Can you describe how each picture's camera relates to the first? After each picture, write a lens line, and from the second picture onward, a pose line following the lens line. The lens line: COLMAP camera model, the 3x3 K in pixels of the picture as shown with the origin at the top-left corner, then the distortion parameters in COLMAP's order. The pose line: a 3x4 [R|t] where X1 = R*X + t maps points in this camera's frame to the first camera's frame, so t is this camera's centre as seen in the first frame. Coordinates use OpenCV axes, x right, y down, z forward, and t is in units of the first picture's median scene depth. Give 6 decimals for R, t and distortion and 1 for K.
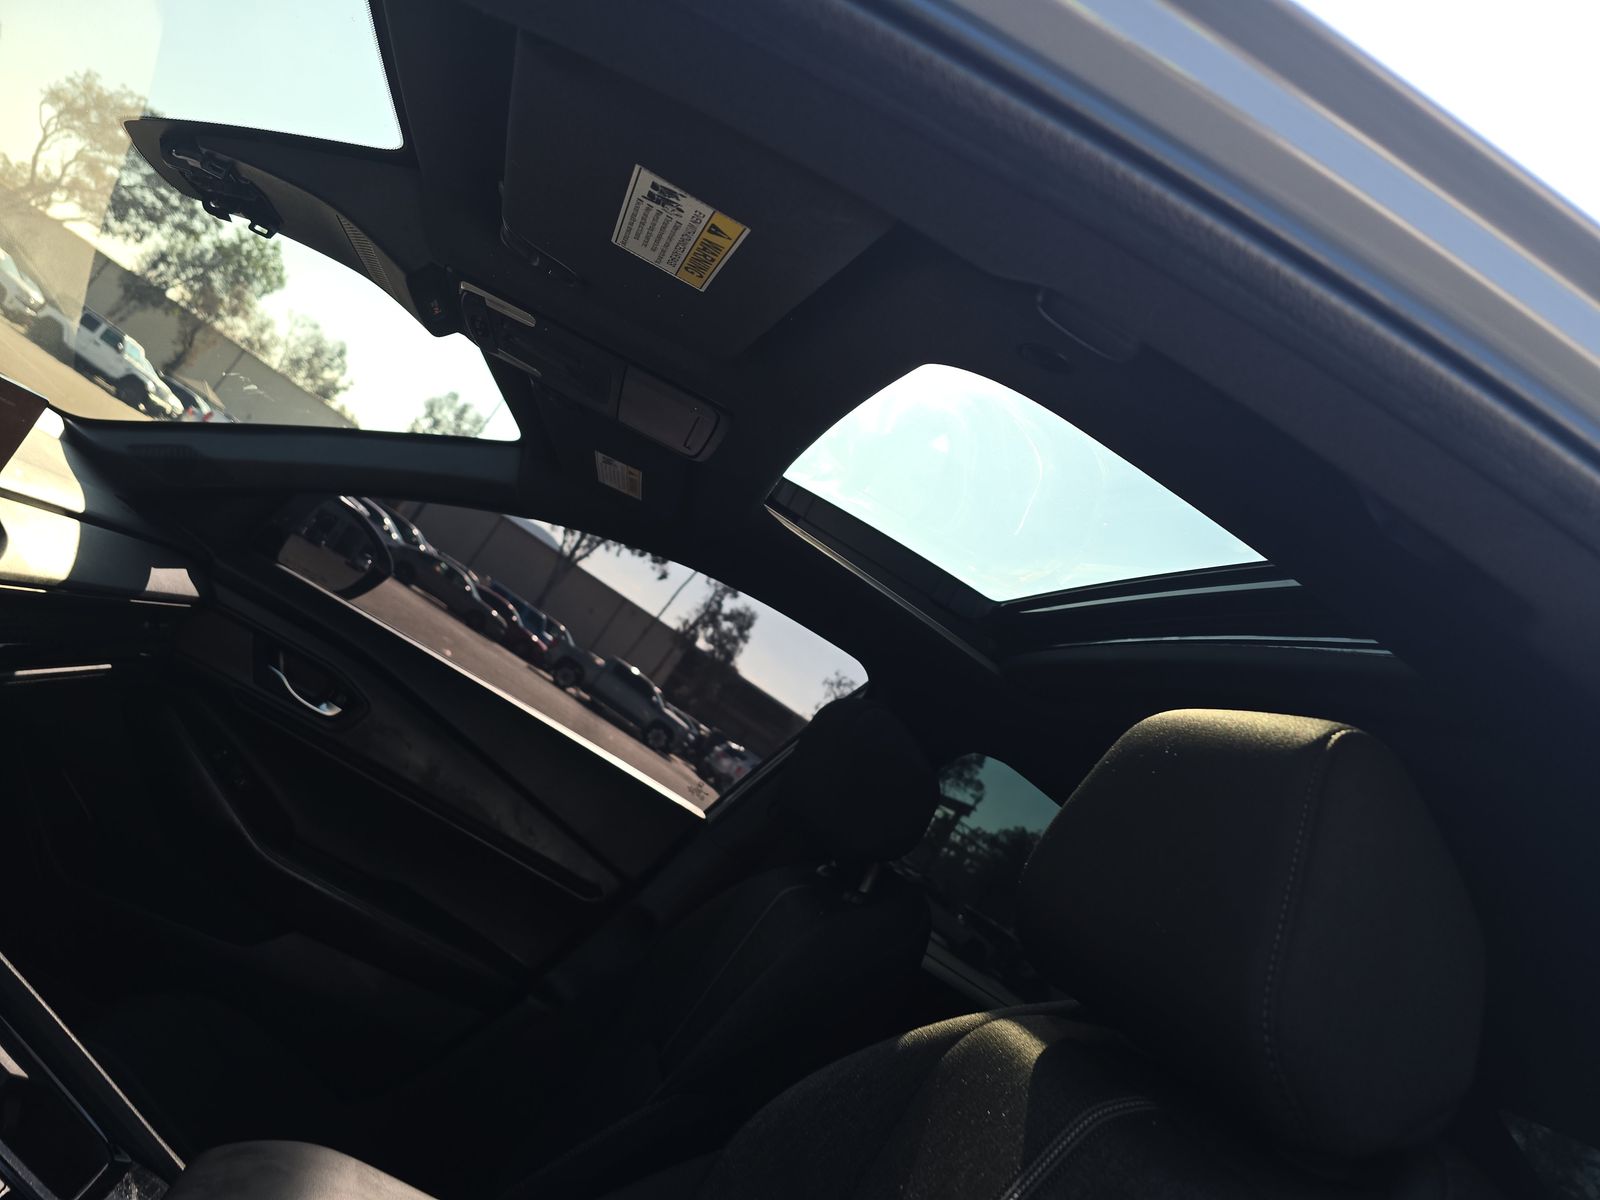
lens RADIAL K [[1105.0, 0, 795.4], [0, 1105.0, 597.2], [0, 0, 1]] dist [0.051542, -0.052329]
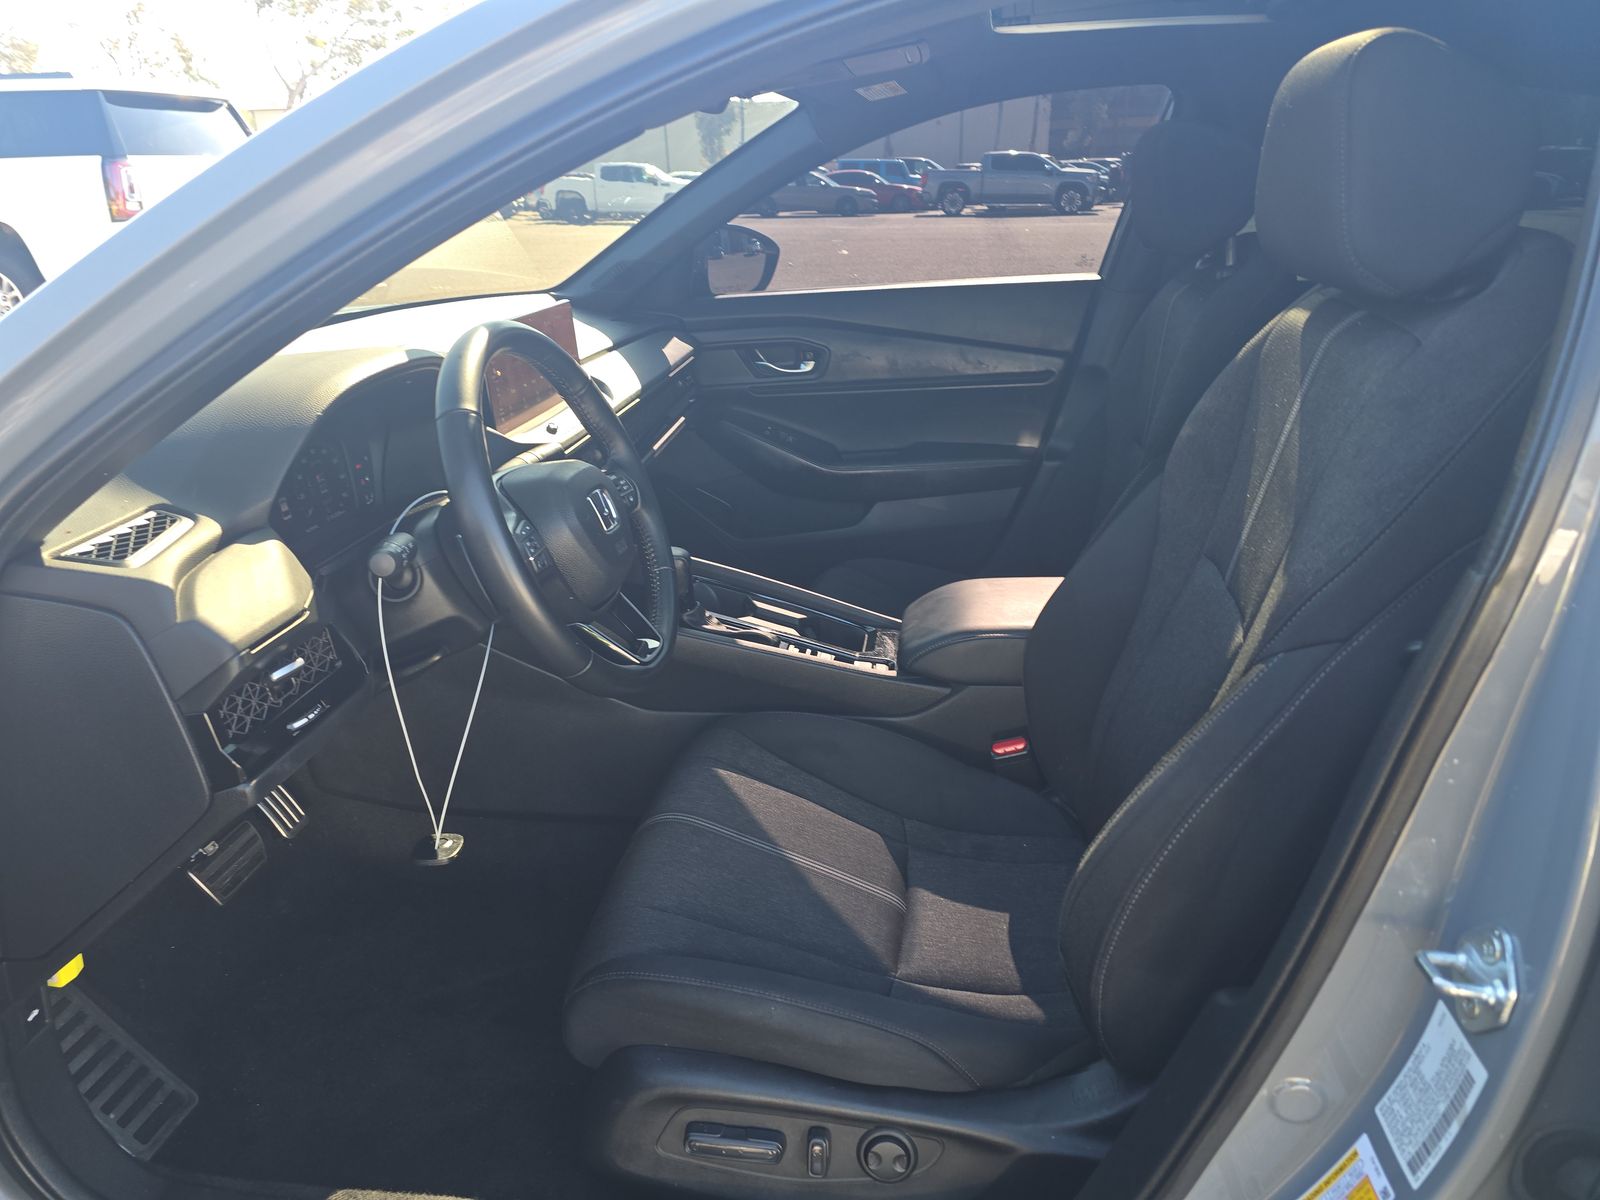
lens RADIAL K [[1105.0, 0, 805.5], [0, 1105.0, 603.3], [0, 0, 1]] dist [0.051542, -0.052329]
pose [[0.775779, -0.417227, -0.473380, 0.104856], [0.580361, 0.766256, 0.275741, -0.052138], [0.247684, -0.488645, 0.836588, -0.286051]]
